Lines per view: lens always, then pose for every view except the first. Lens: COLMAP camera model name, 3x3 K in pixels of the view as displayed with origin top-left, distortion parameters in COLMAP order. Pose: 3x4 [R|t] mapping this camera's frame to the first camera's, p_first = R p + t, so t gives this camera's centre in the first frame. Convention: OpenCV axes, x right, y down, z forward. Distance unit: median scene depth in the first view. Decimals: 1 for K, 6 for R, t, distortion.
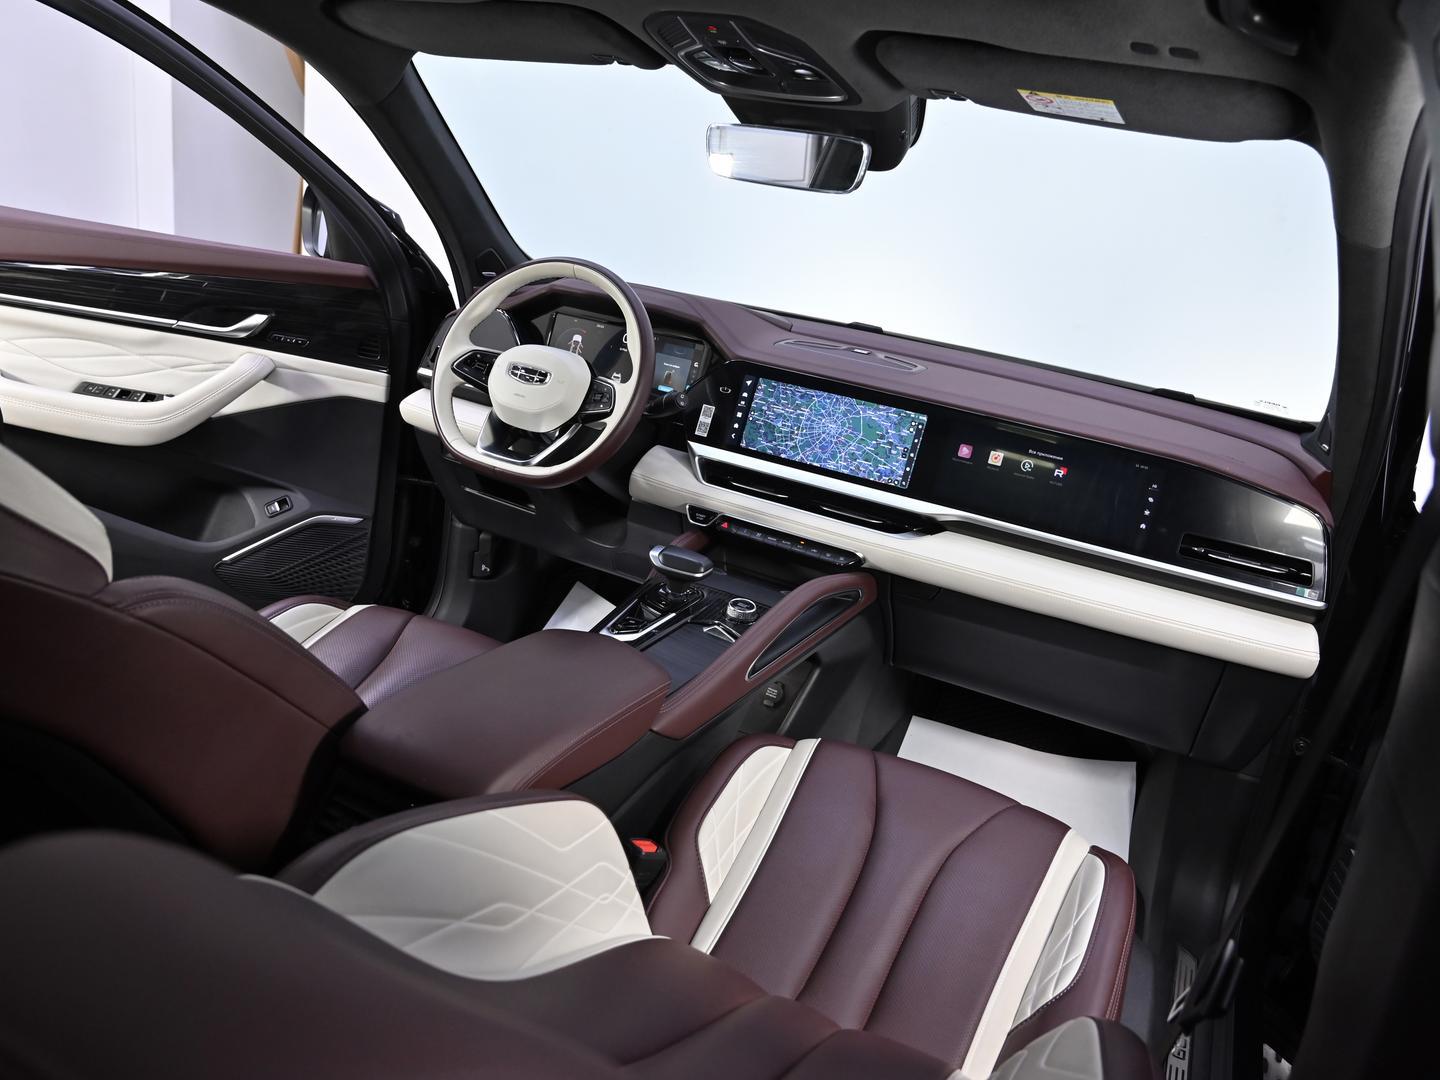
lens RADIAL K [[1006.2, 0, 719.6], [0, 1006.2, 540.1], [0, 0, 1]] dist [-0.005442, -0.002248]
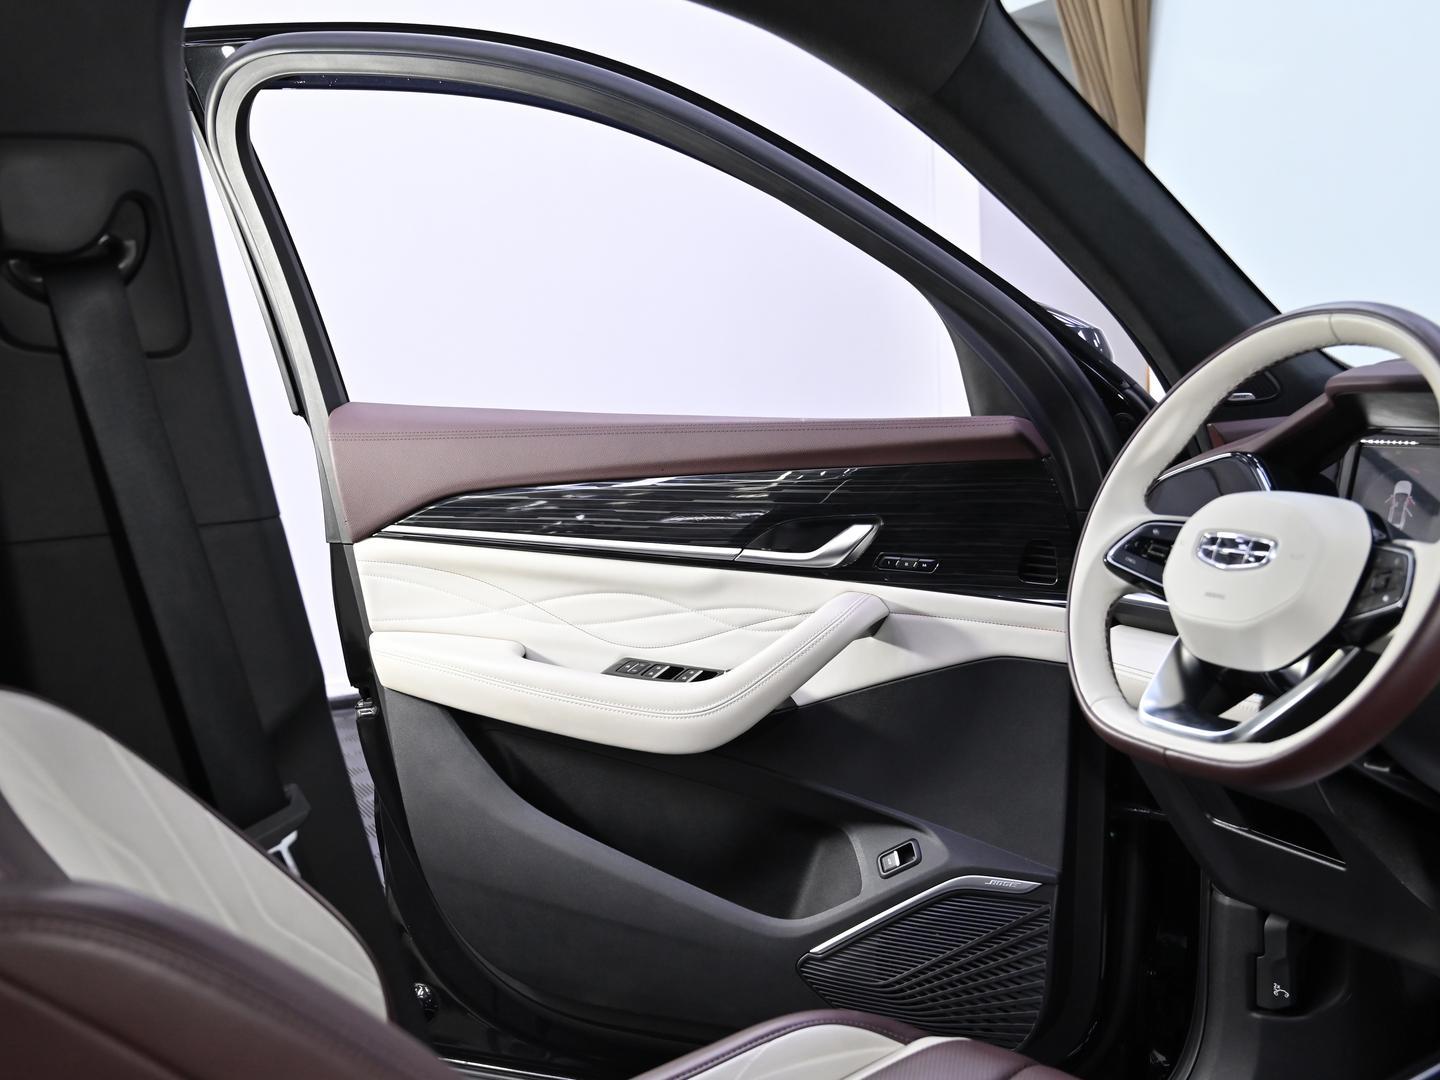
lens RADIAL K [[1688.7, 0, 720.6], [0, 1688.7, 575.2], [0, 0, 1]] dist [-0.006270, 0.000000]
pose [[0.786893, -0.100944, -0.608778, 0.079480], [-0.041278, 0.975710, -0.215141, 0.020922], [0.615708, 0.194422, 0.763613, 0.198251]]
